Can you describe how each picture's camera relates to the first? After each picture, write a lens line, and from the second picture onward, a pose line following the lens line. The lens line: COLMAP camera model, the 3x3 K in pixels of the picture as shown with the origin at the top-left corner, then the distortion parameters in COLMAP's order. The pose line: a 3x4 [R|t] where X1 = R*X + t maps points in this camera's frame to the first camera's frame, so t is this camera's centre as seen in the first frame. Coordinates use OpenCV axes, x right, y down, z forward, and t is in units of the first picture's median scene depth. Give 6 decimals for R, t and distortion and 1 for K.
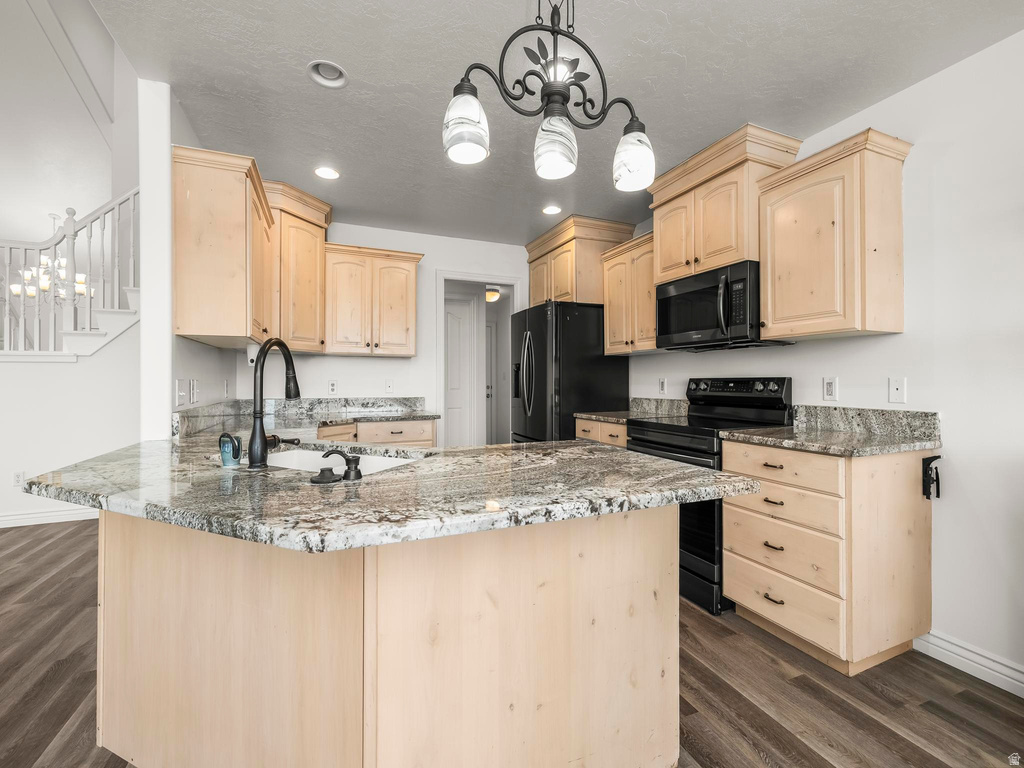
lens RADIAL K [[431.5, 0, 505.8], [0, 431.5, 380.3], [0, 0, 1]] dist [-0.001074, 0.000549]
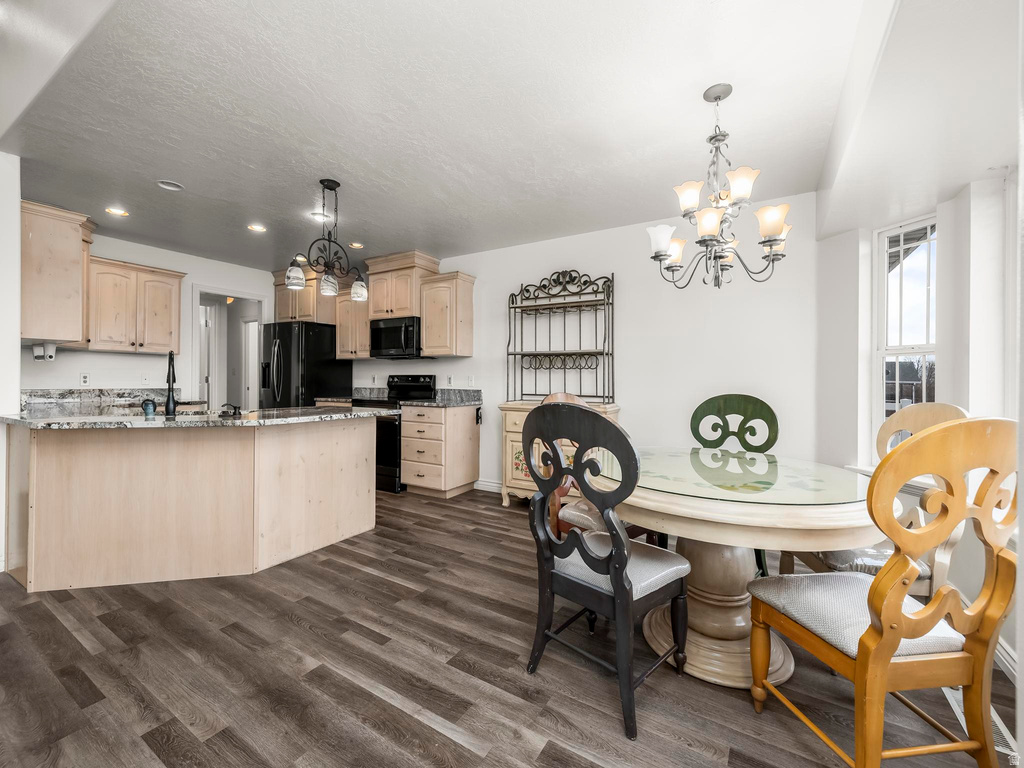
lens RADIAL K [[431.5, 0, 503.0], [0, 431.5, 380.3], [0, 0, 1]] dist [-0.001074, 0.000549]
pose [[0.810718, 0.005407, 0.585412, -0.268384], [-0.008381, 0.999962, 0.002370, 0.010015], [-0.585377, -0.006828, 0.810733, -0.835530]]
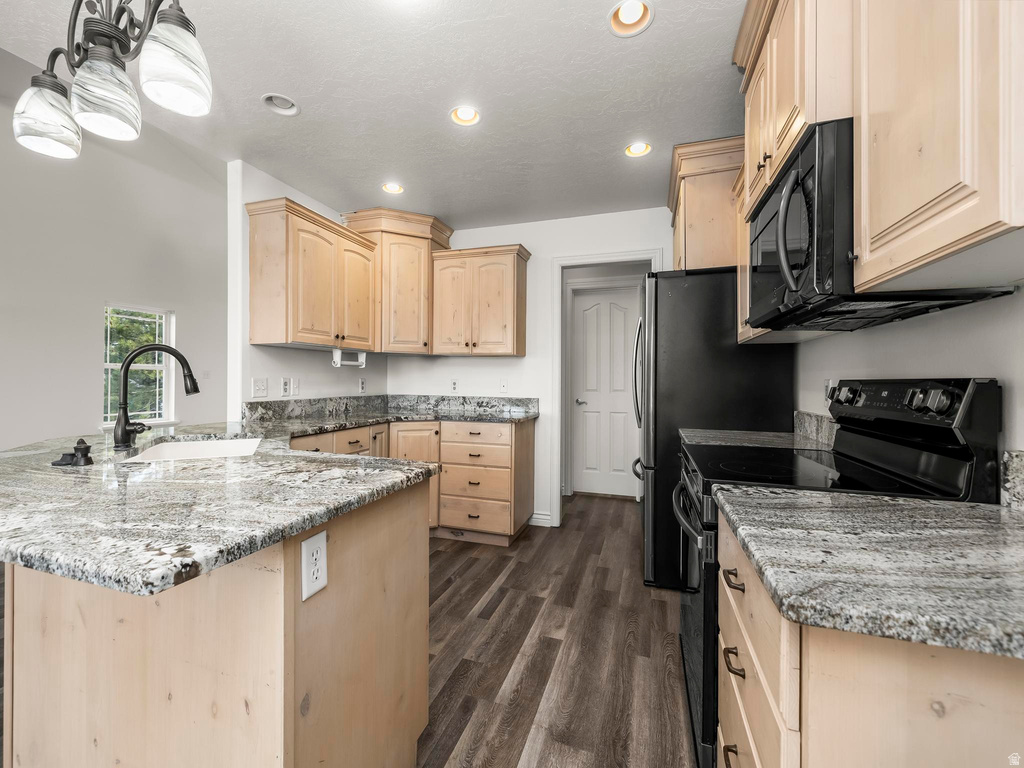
lens RADIAL K [[431.5, 0, 502.8], [0, 431.5, 381.1], [0, 0, 1]] dist [-0.001074, 0.000549]
pose [[0.753426, 0.008823, -0.657474, 0.592159], [-0.007531, 0.999960, 0.004789, -0.002782], [0.657490, 0.001343, 0.753462, 0.420897]]
